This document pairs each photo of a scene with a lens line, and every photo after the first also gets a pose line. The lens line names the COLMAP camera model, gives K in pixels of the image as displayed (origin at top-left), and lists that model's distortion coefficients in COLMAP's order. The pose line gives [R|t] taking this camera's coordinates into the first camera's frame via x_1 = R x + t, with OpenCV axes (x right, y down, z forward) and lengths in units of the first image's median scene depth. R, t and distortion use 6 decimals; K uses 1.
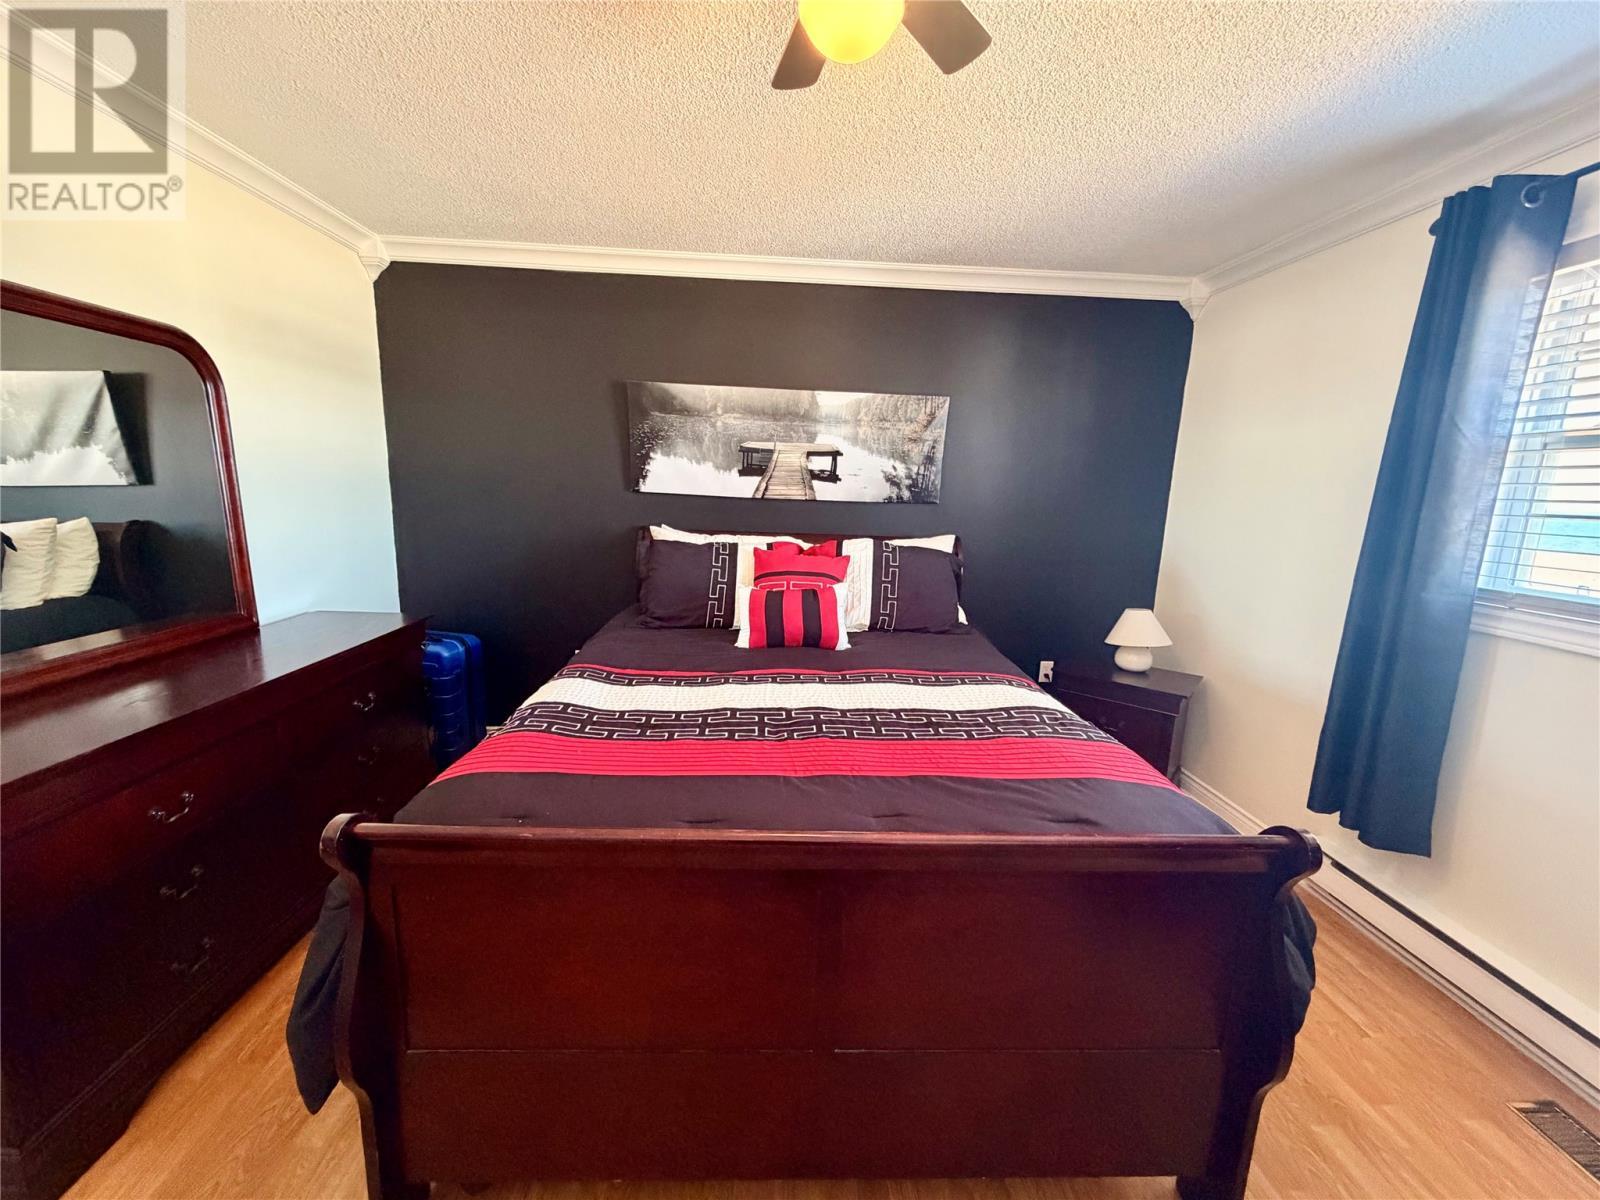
lens RADIAL K [[642.6, 0, 794.3], [0, 642.6, 598.6], [0, 0, 1]] dist [0.003312, 0.000157]
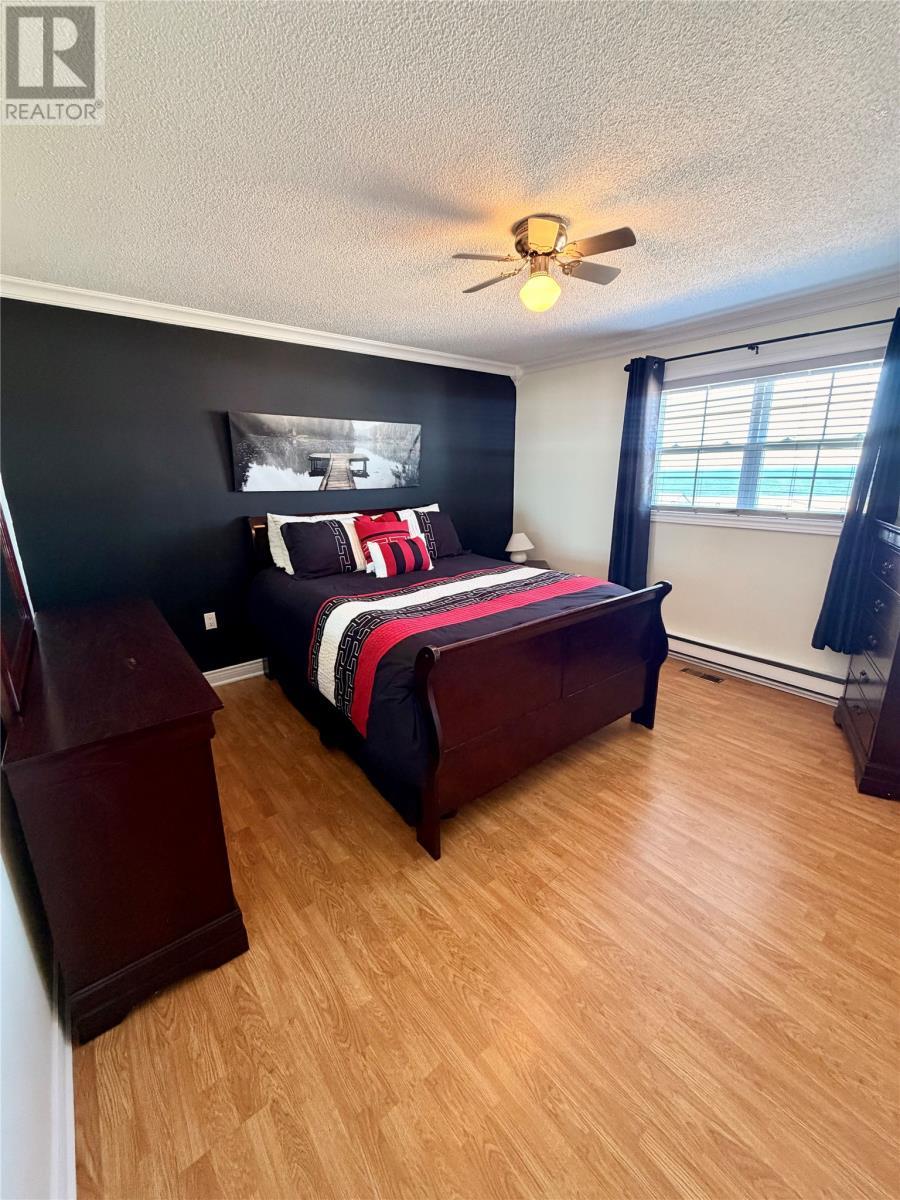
lens RADIAL K [[482.0, 0, 452.0], [0, 482.0, 595.1], [0, 0, 1]] dist [0.003312, 0.000157]
pose [[0.808091, -0.188538, 0.558070, -0.509217], [0.143037, 0.981844, 0.124586, -0.009899], [-0.571427, -0.020852, 0.820388, -0.133635]]
